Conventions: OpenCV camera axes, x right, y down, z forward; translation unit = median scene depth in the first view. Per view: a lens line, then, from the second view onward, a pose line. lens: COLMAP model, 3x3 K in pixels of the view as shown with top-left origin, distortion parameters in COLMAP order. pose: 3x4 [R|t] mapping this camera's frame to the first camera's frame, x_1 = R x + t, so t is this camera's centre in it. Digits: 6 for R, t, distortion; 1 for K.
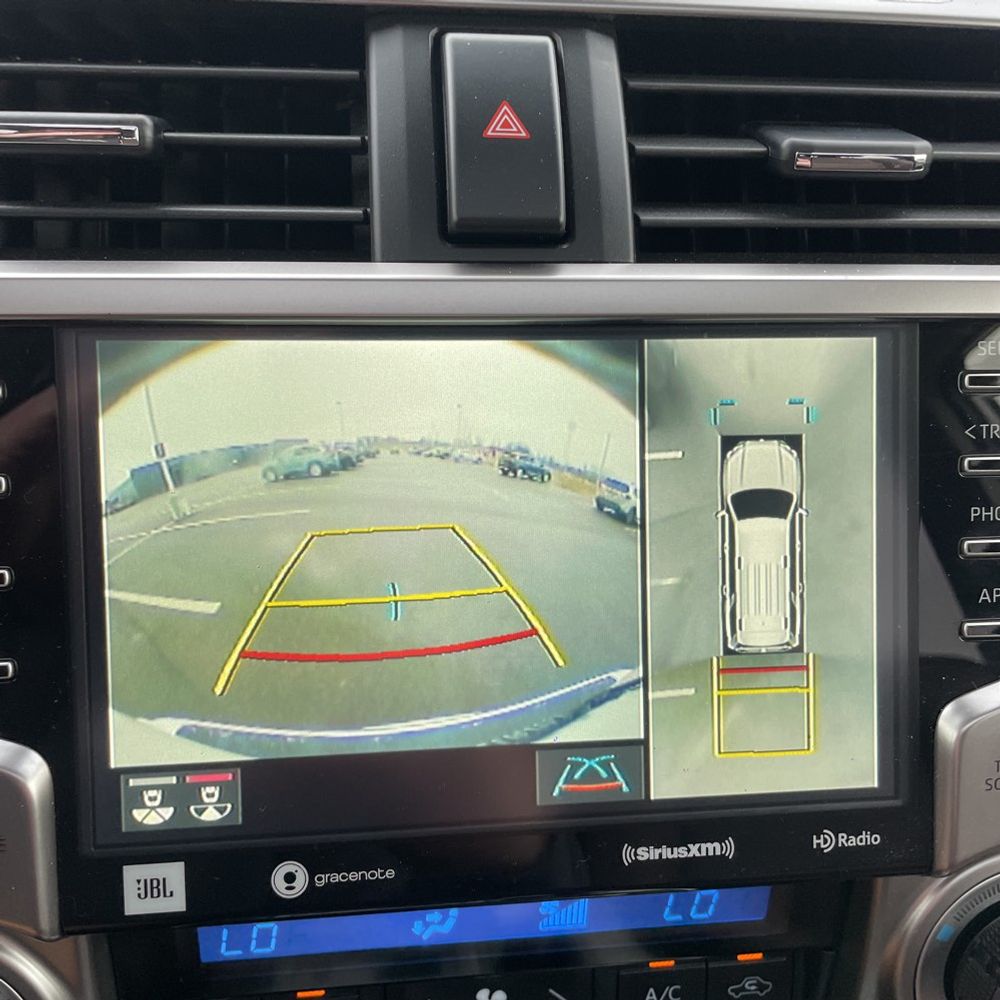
lens RADIAL K [[1117.1, 0, 569.9], [0, 1117.1, 499.7], [0, 0, 1]] dist [-0.002637, -0.021339]
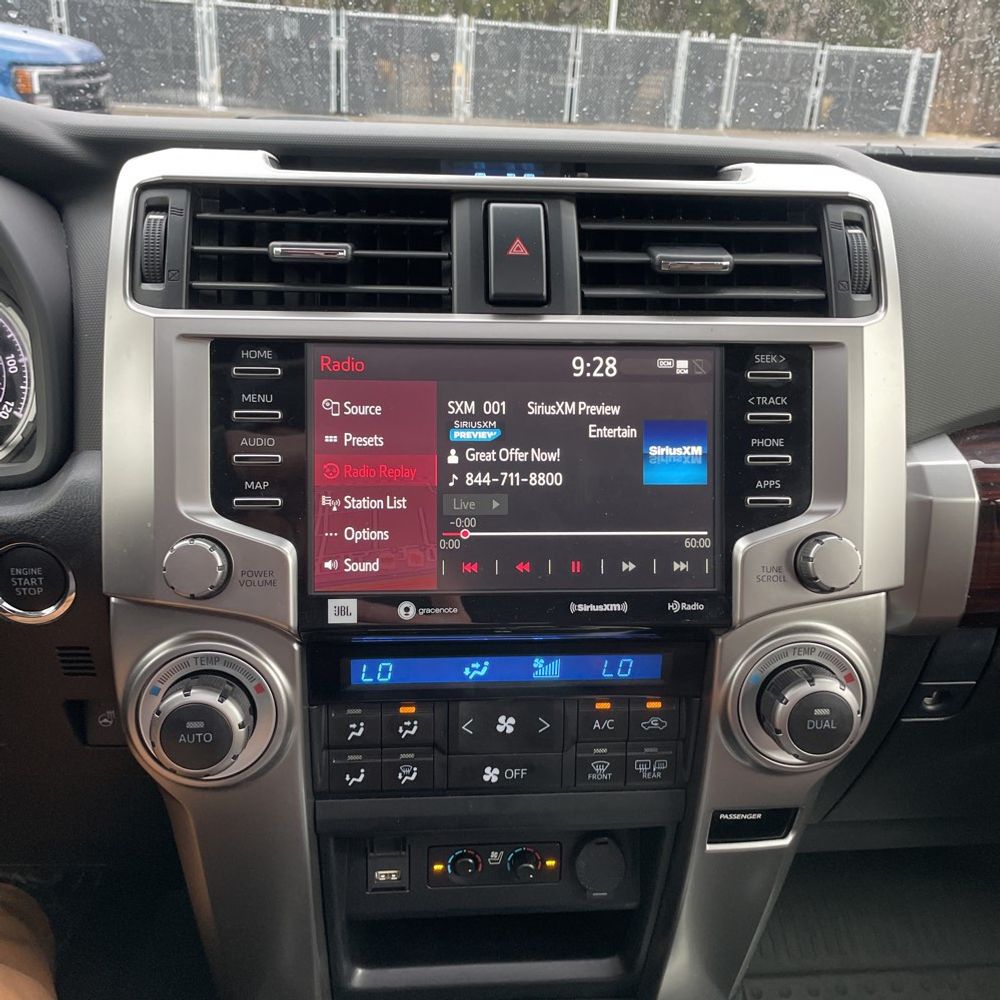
lens RADIAL K [[1117.1, 0, 569.9], [0, 1117.1, 499.7], [0, 0, 1]] dist [-0.002637, -0.021339]
pose [[0.998901, 0.013377, -0.044915, 0.130902], [-0.015589, 0.998664, -0.049259, 0.219002], [0.044196, 0.049905, 0.997776, -0.987764]]
